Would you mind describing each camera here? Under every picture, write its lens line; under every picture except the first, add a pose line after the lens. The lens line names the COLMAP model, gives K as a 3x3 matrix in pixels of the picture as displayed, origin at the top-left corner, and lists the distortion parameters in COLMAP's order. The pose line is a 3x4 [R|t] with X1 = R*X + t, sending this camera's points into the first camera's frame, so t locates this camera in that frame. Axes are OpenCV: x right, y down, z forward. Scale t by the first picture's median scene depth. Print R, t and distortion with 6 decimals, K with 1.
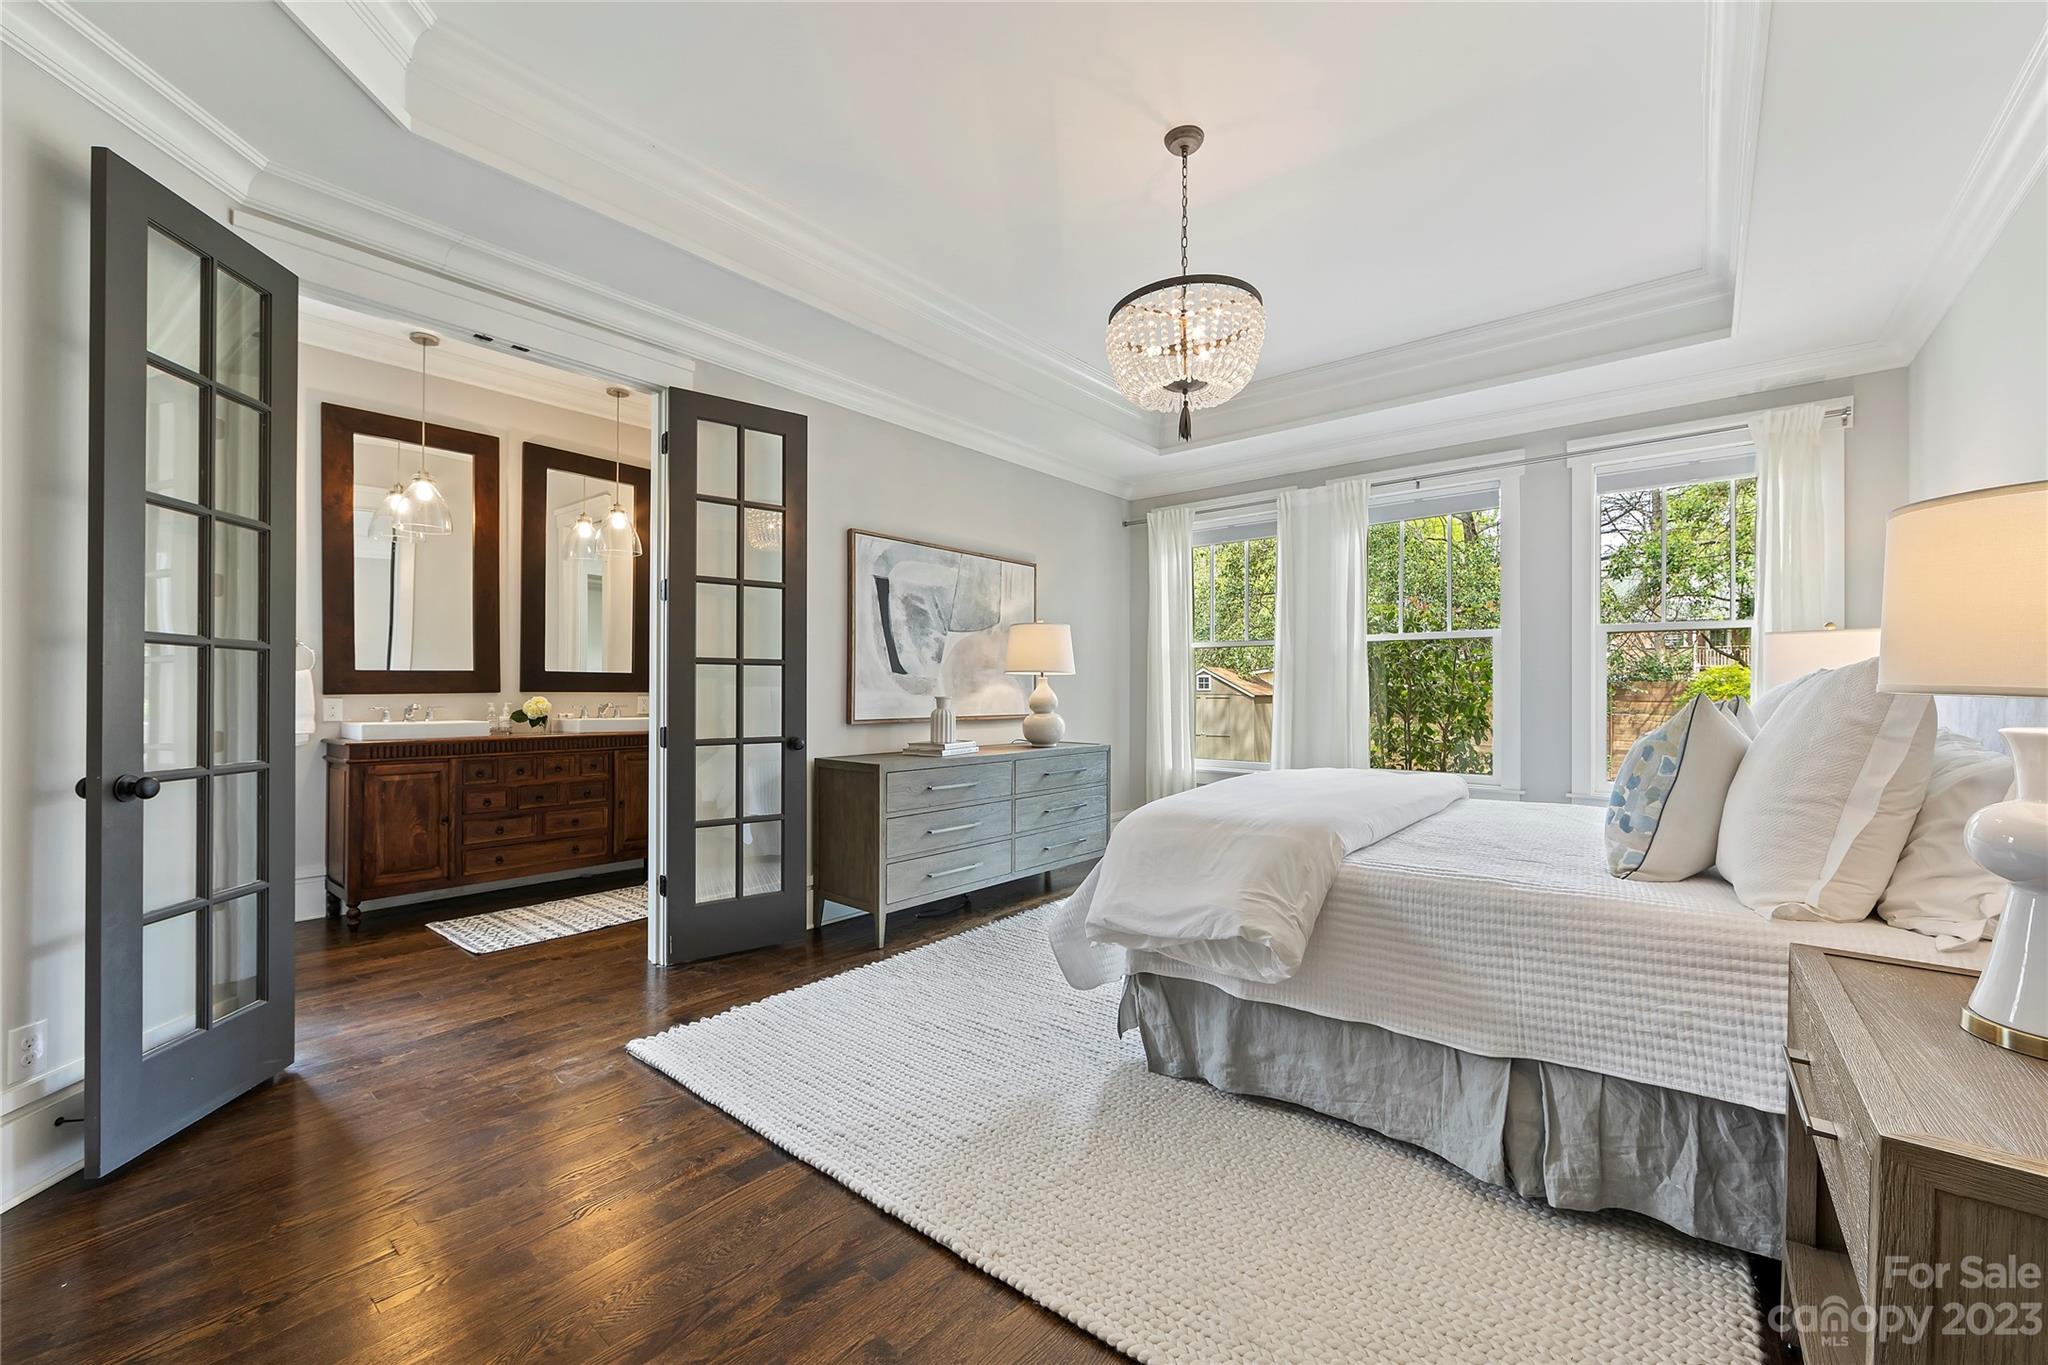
lens RADIAL K [[817.1, 0, 1025.6], [0, 817.1, 689.9], [0, 0, 1]] dist [-0.001106, -0.000010]
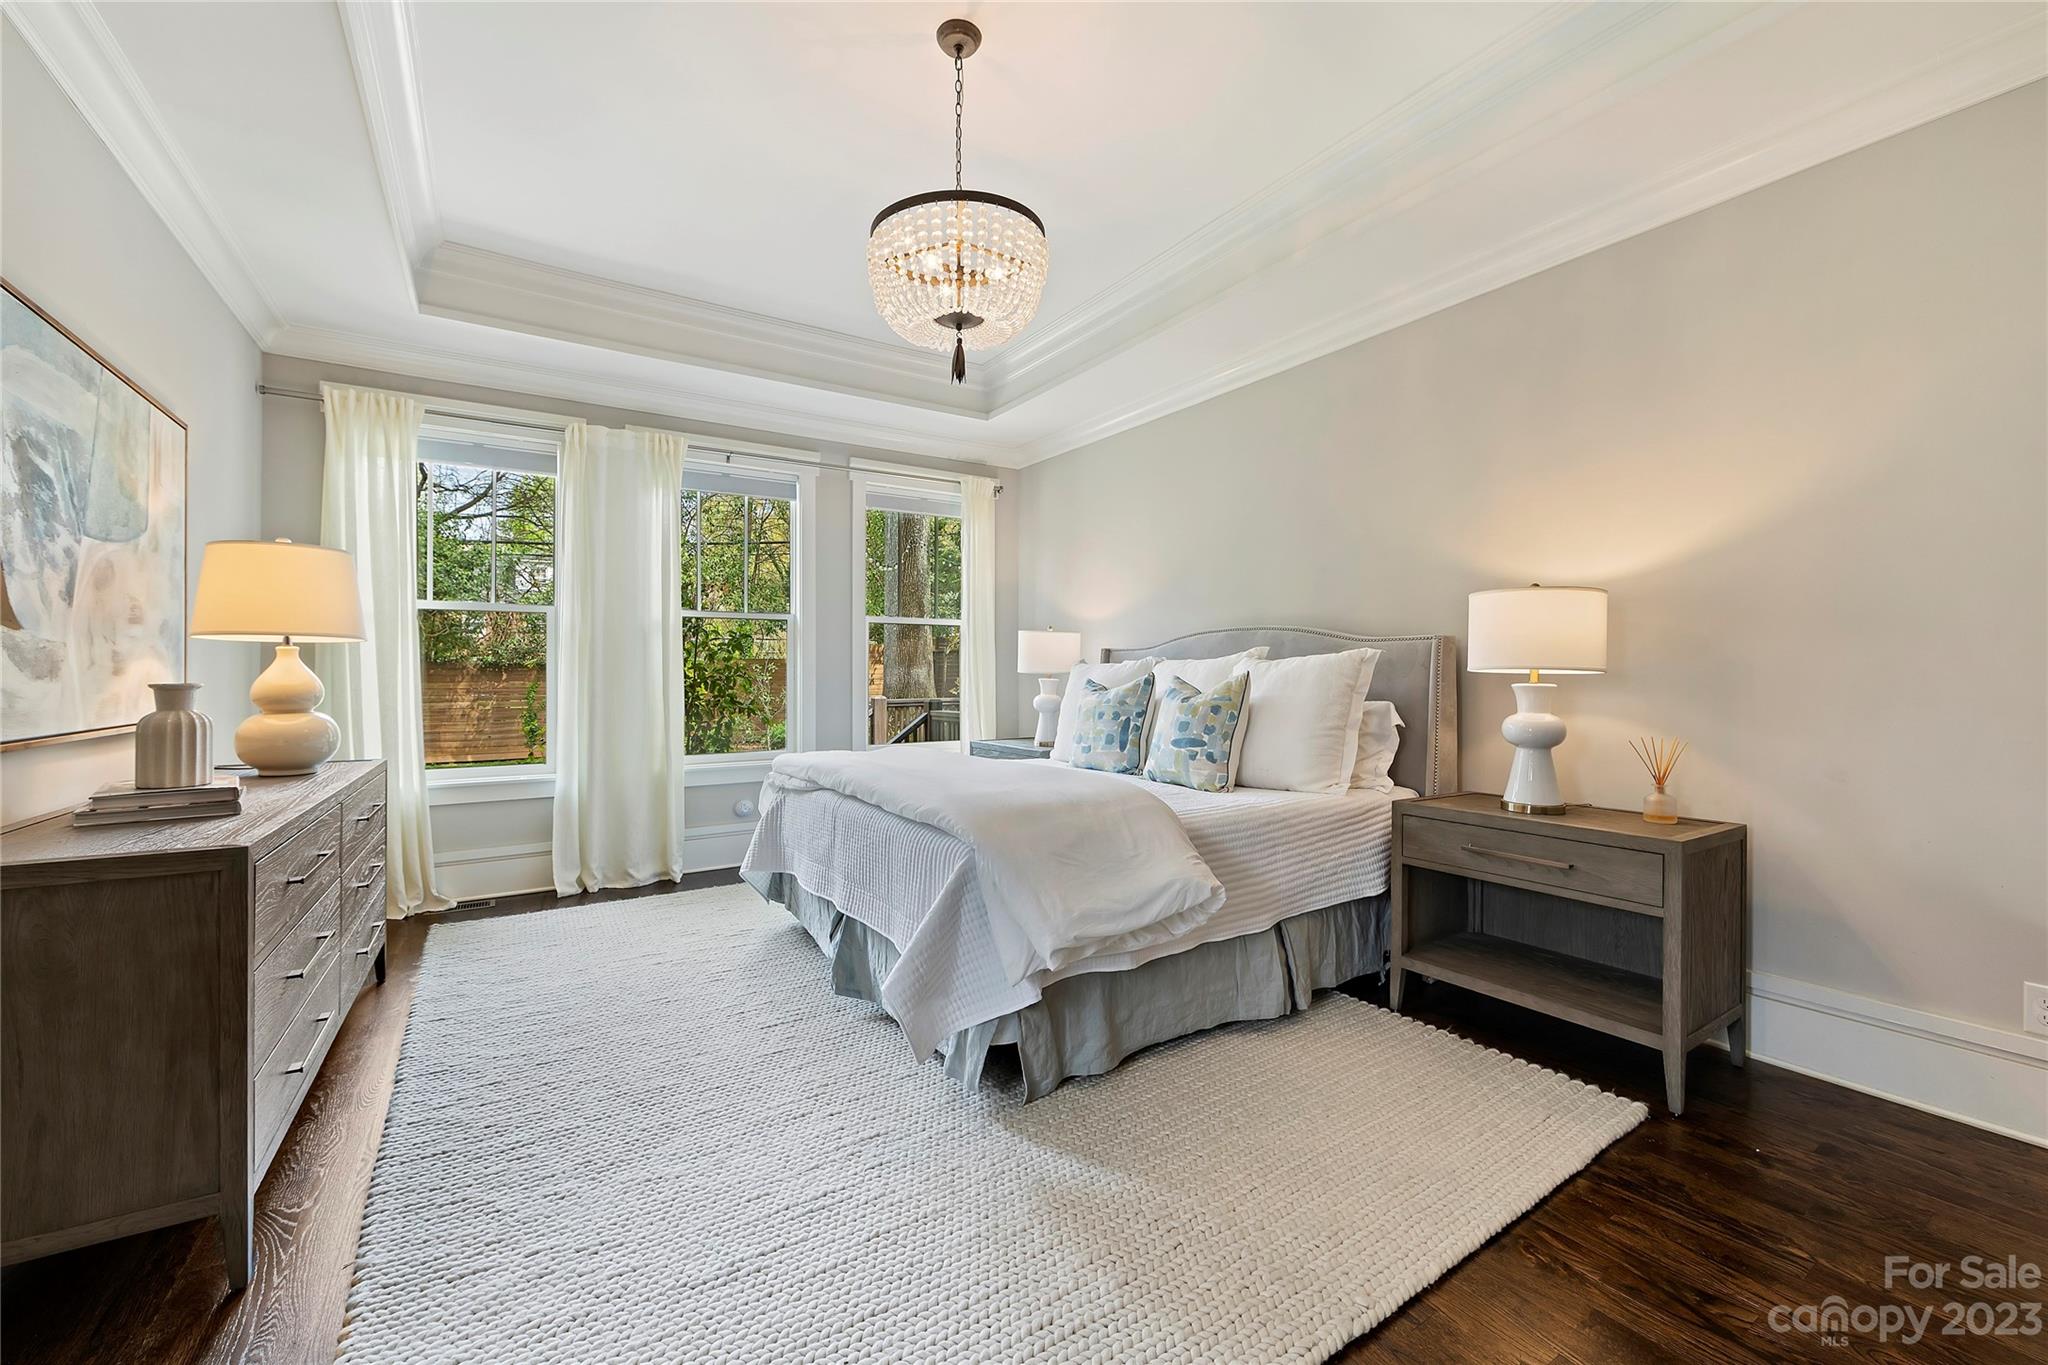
lens RADIAL K [[813.8, 0, 1030.9], [0, 813.8, 670.2], [0, 0, 1]] dist [-0.001960, 0.000533]
pose [[0.304516, -0.000781, 0.952507, -0.611085], [0.001067, 0.999999, 0.000479, 0.001485], [-0.952507, 0.000871, 0.304517, 0.662167]]
